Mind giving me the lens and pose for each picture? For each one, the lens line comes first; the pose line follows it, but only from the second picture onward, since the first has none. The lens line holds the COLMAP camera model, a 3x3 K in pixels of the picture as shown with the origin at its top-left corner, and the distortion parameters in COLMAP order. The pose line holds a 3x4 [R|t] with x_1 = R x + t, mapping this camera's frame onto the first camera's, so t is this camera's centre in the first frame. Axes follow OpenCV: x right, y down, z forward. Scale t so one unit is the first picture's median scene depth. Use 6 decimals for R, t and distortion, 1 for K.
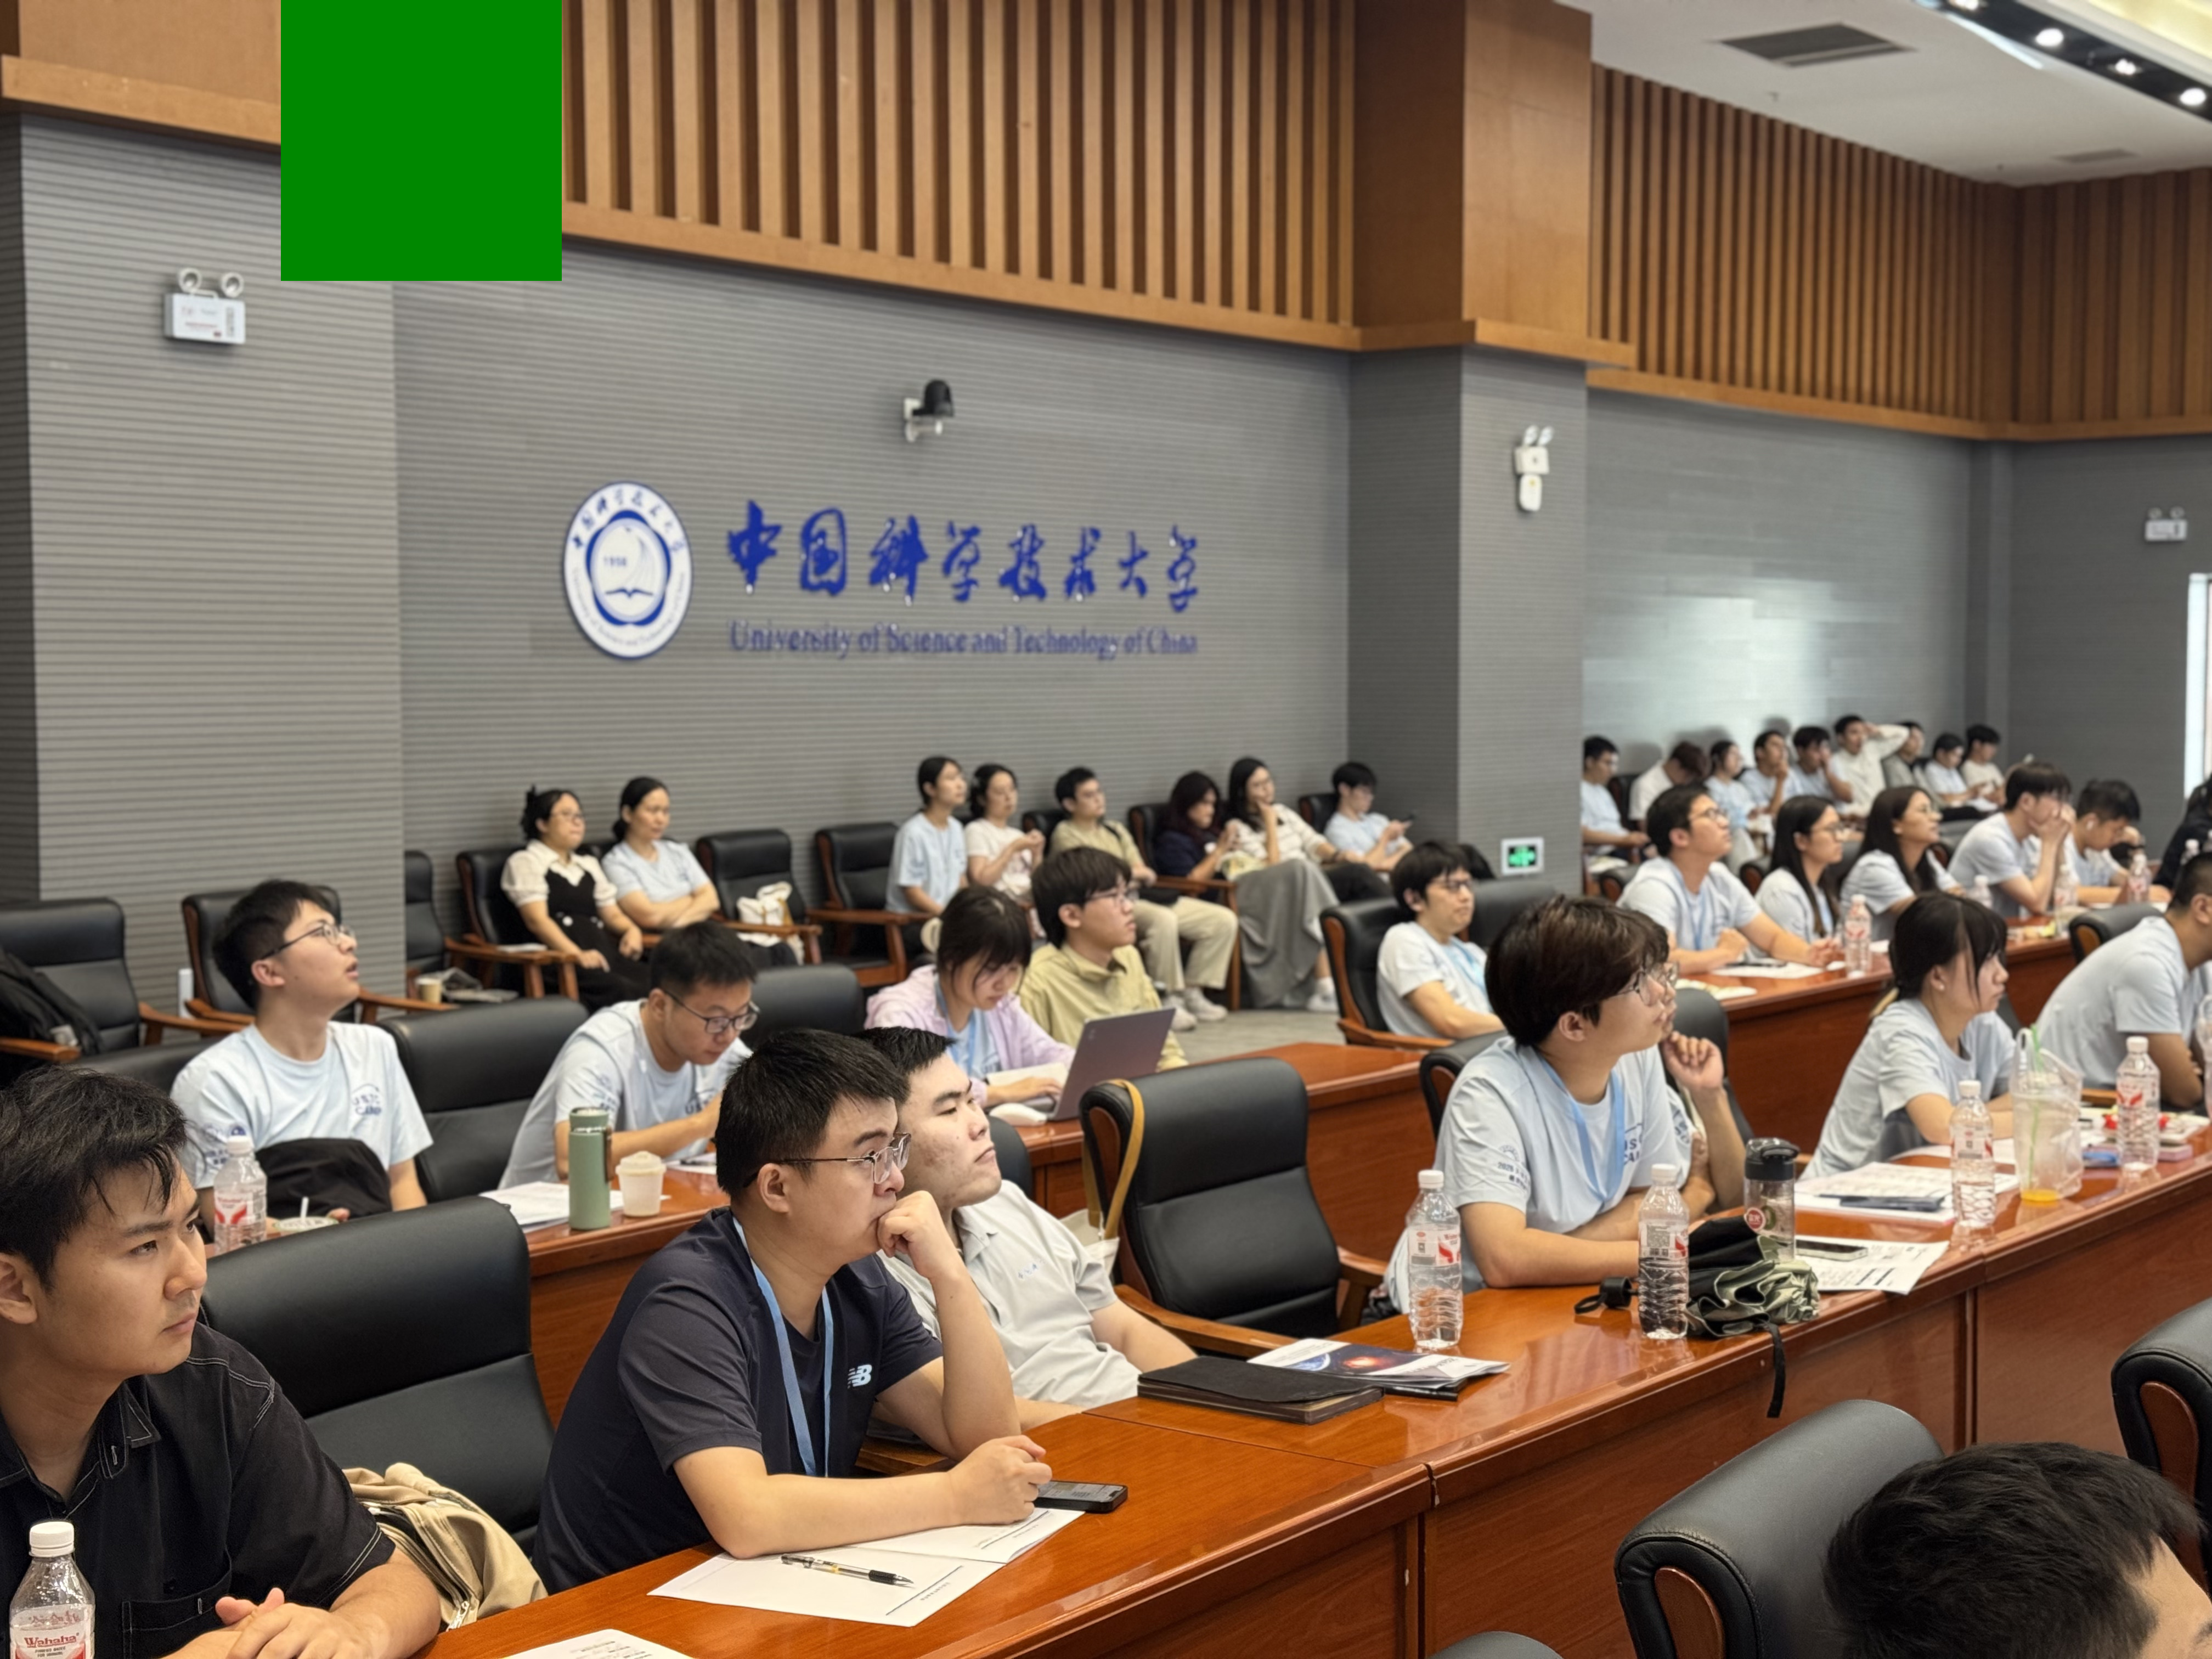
lens RADIAL K [[3087.5, 0, 1100.2], [0, 3087.5, 832.9], [0, 0, 1]] dist [0.122646, 0.000000]
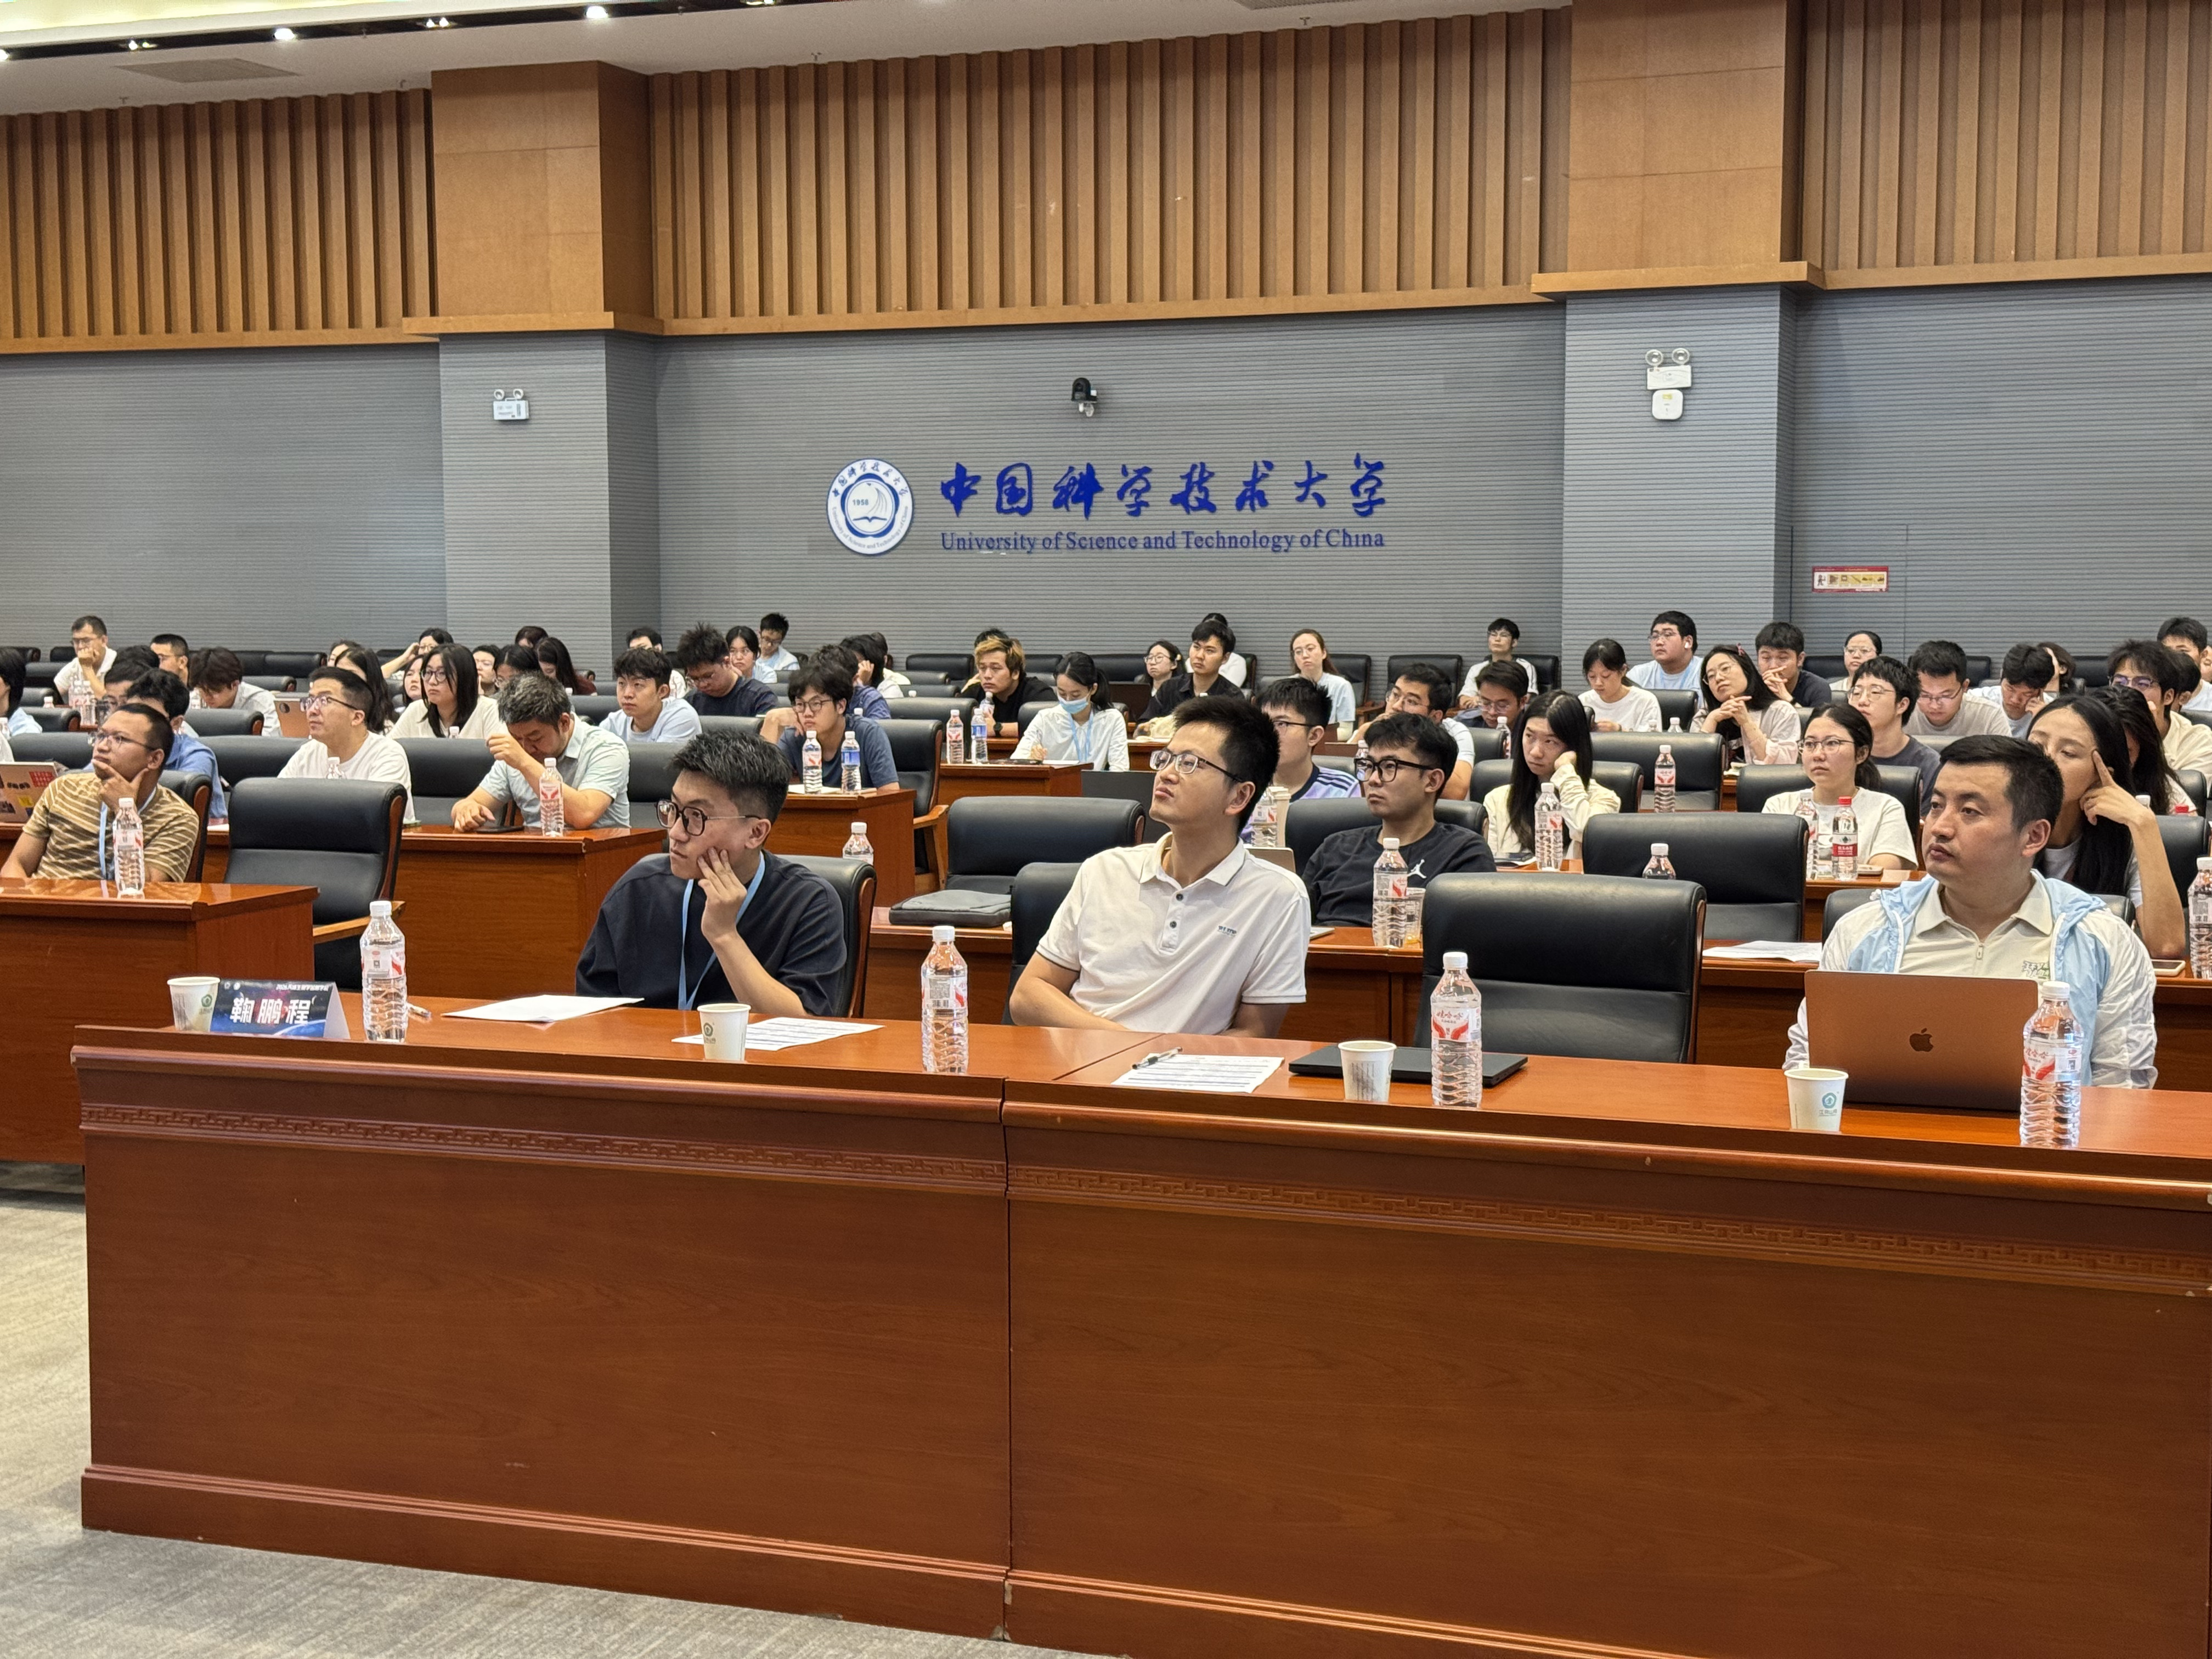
lens RADIAL K [[3087.5, 0, 1112.9], [0, 3087.5, 831.8], [0, 0, 1]] dist [0.122646, 0.000000]
pose [[0.259760, 0.073986, -0.962835, 1.498499], [-0.051378, 0.996707, 0.062728, -0.013634], [0.964305, 0.033175, 0.262706, 0.597981]]
